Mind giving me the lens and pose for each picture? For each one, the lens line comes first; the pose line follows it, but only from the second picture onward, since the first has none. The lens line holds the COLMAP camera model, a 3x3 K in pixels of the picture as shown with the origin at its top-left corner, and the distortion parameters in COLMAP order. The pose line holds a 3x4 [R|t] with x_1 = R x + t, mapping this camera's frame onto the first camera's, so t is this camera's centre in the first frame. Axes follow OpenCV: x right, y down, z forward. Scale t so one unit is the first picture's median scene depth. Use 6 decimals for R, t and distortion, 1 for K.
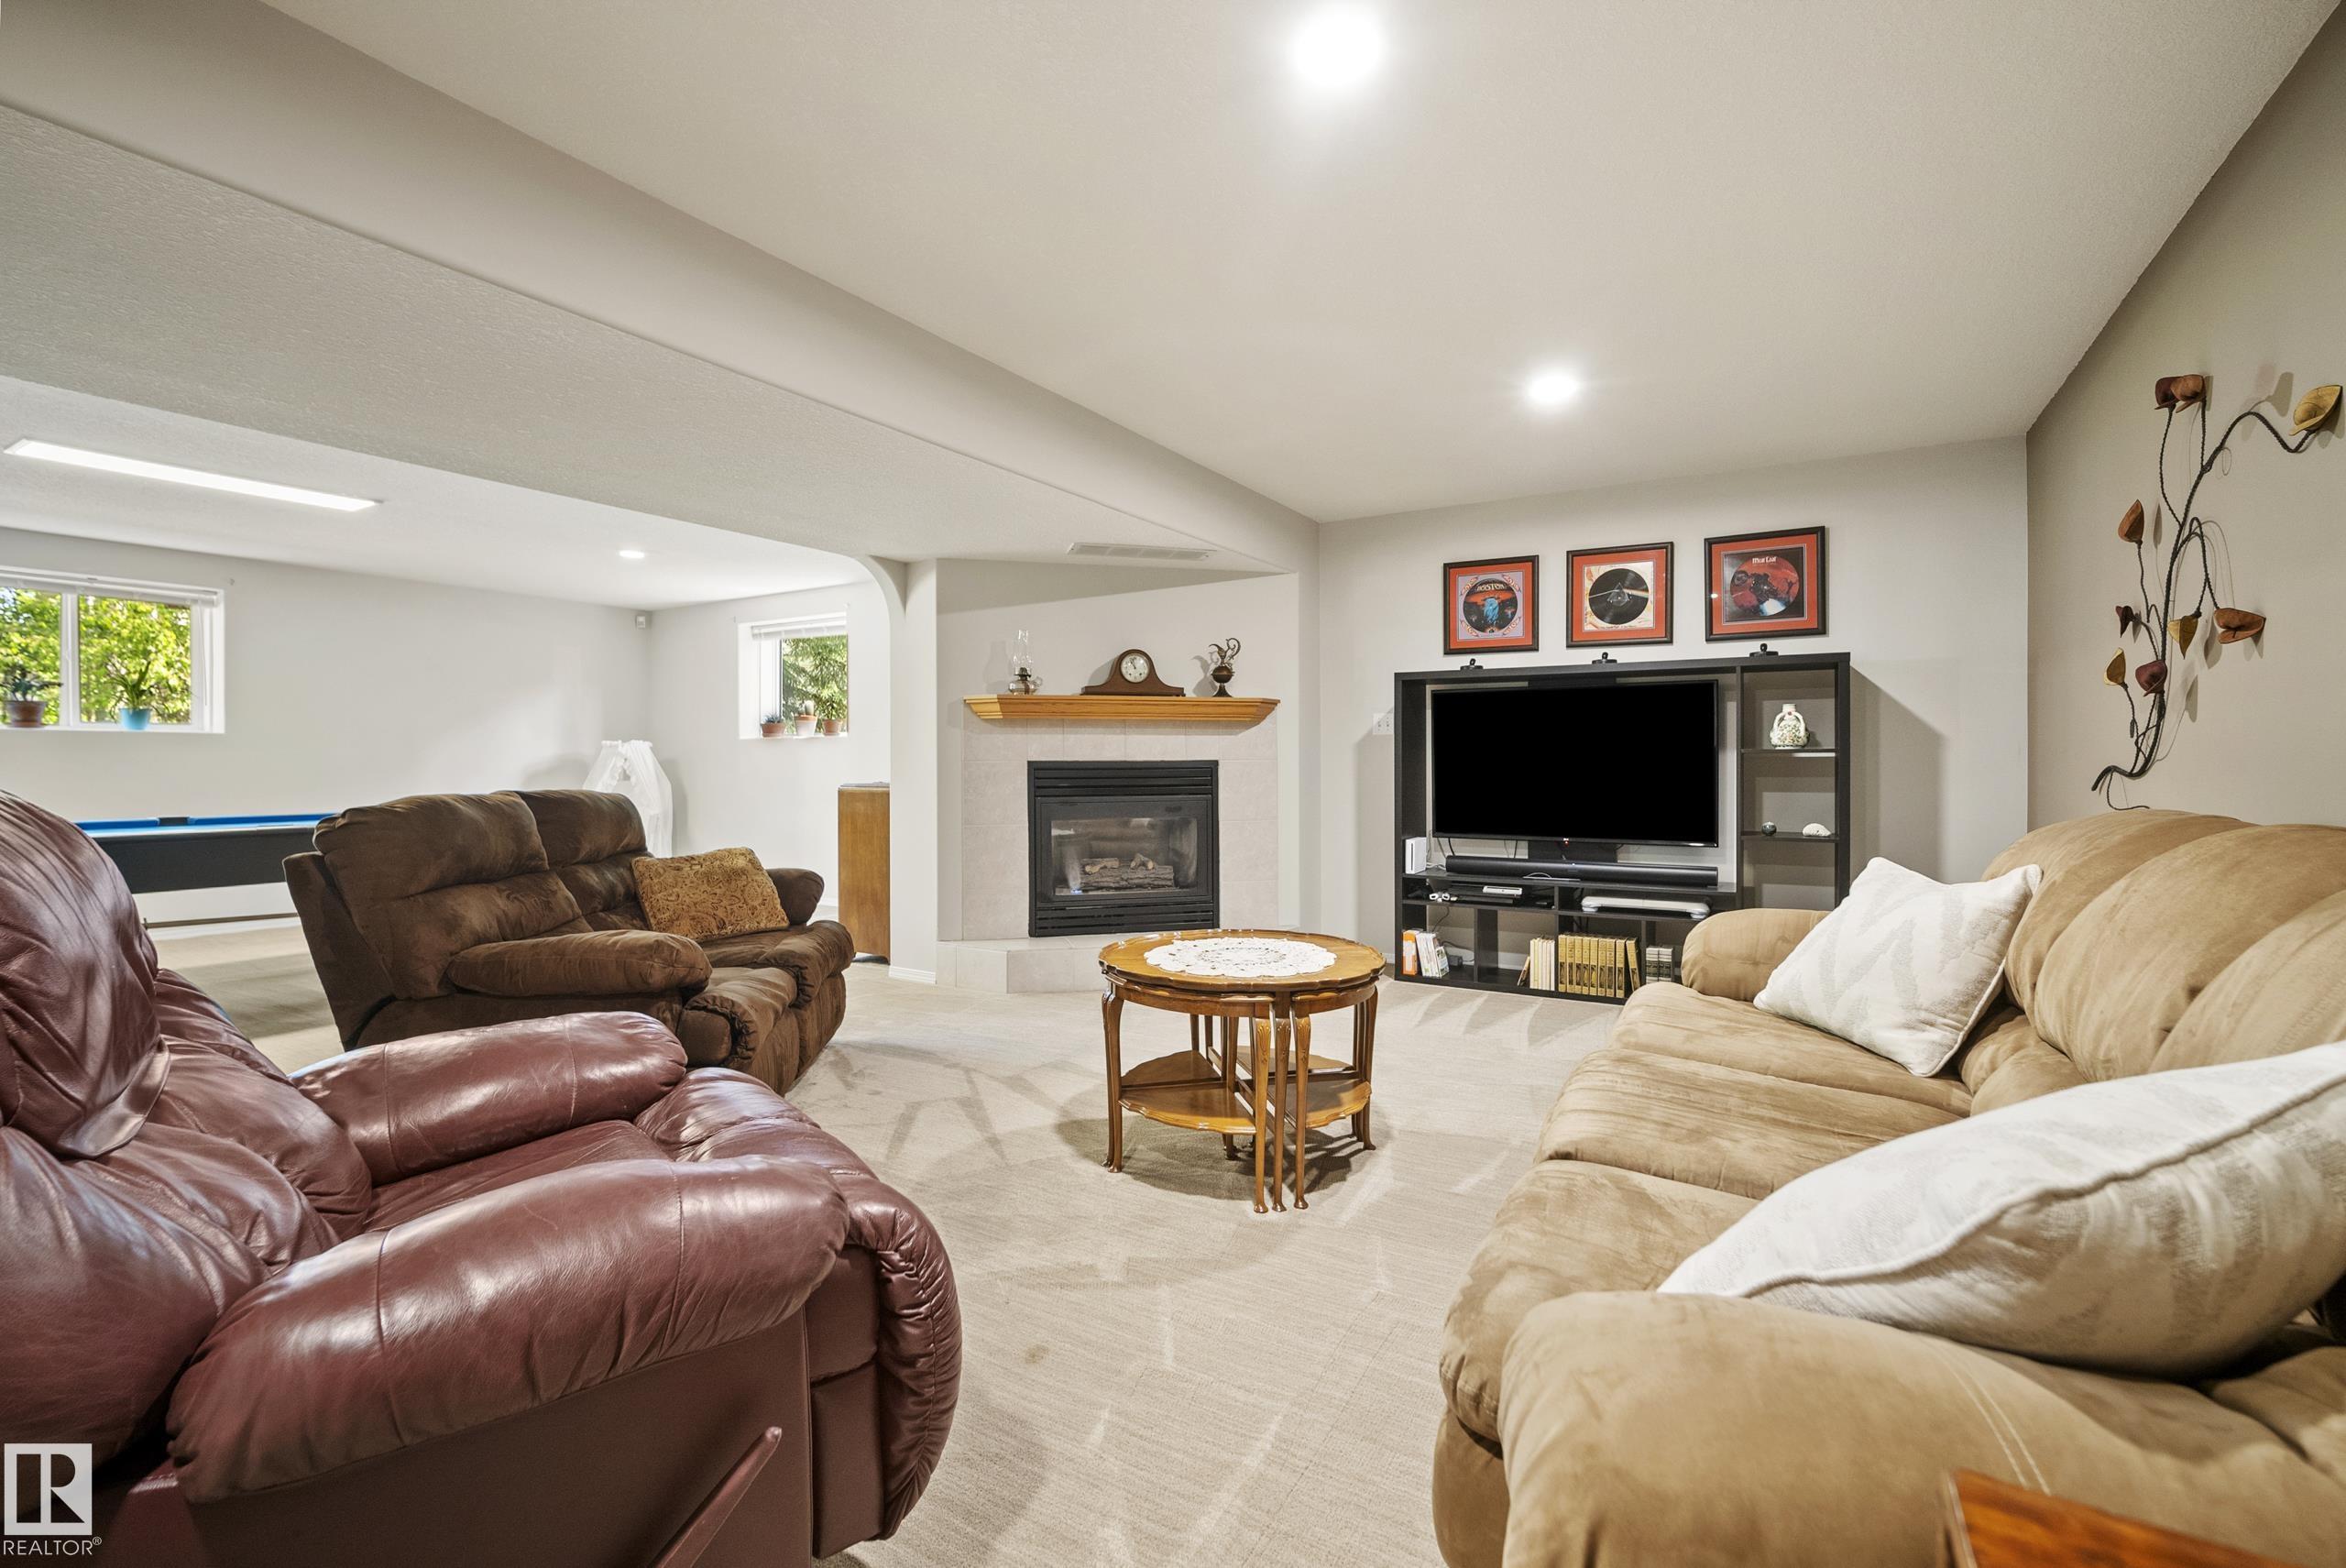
lens RADIAL K [[1046.2, 0, 1190.2], [0, 1046.2, 774.1], [0, 0, 1]] dist [-0.011770, 0.003149]
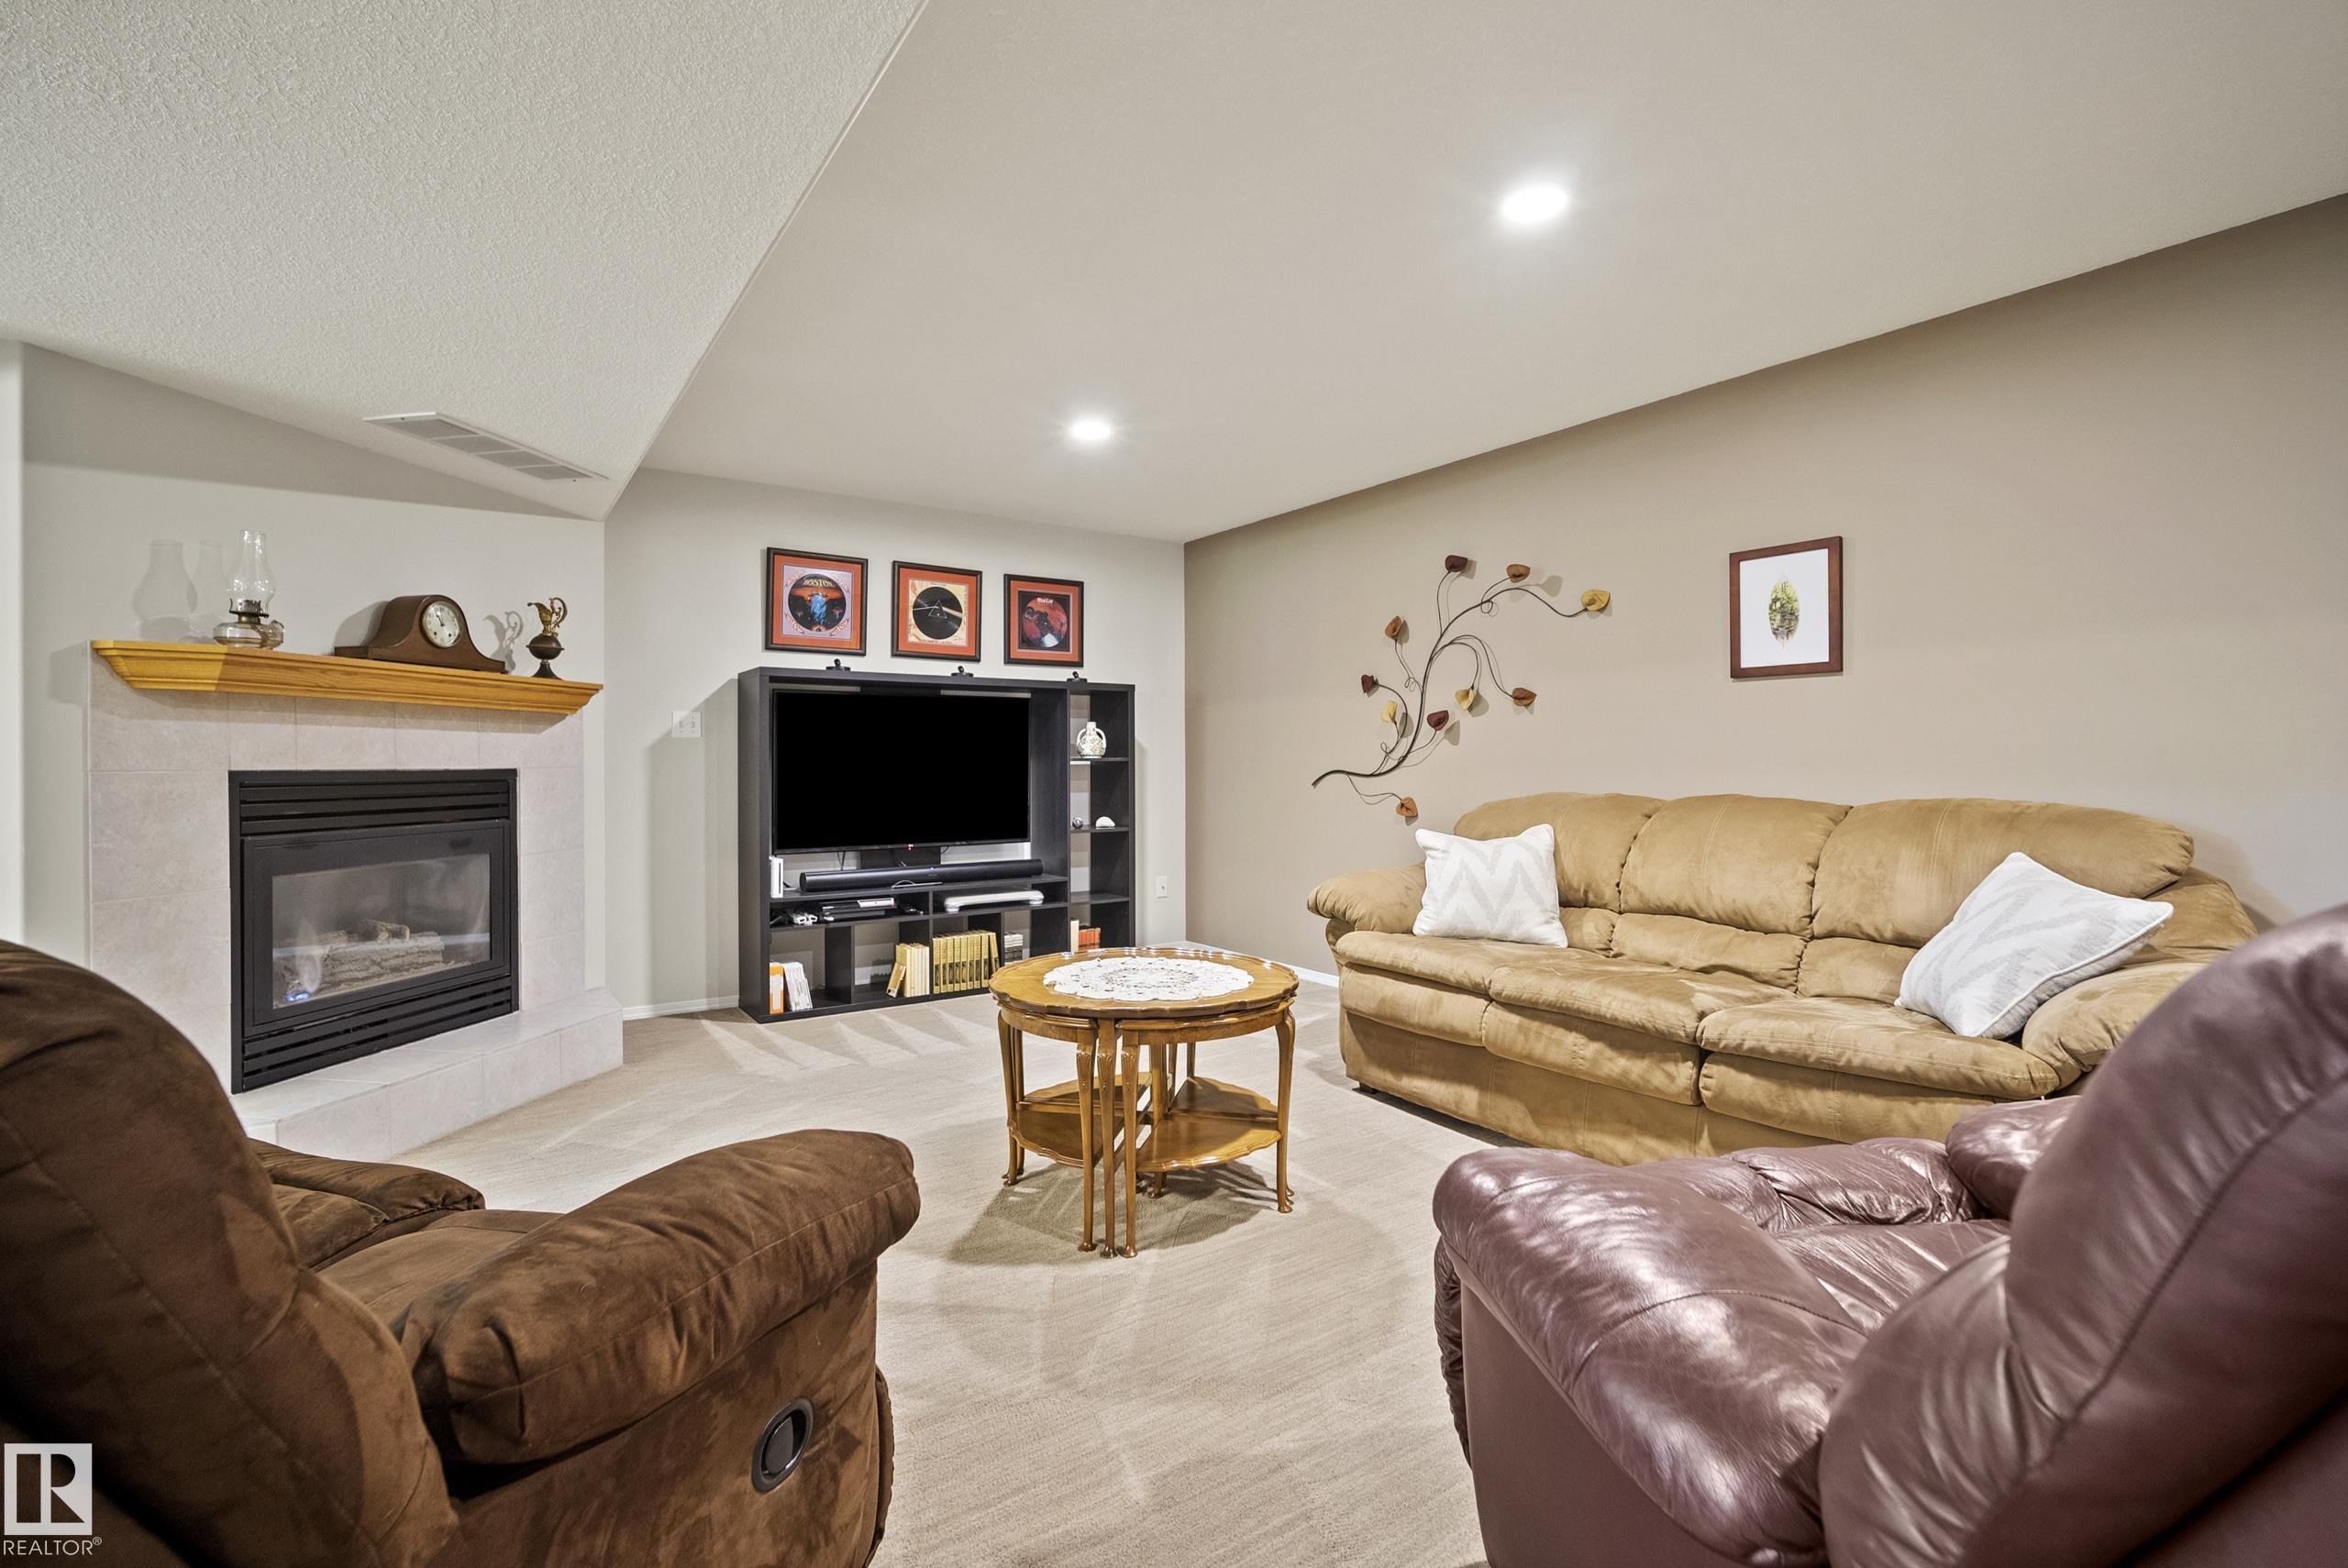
lens RADIAL K [[1047.0, 0, 1189.9], [0, 1047.0, 769.4], [0, 0, 1]] dist [-0.011770, 0.003149]
pose [[0.418278, -0.002838, 0.908315, -0.440699], [0.013820, 0.999899, -0.003240, -0.004351], [-0.908214, 0.013908, 0.418275, 0.320680]]
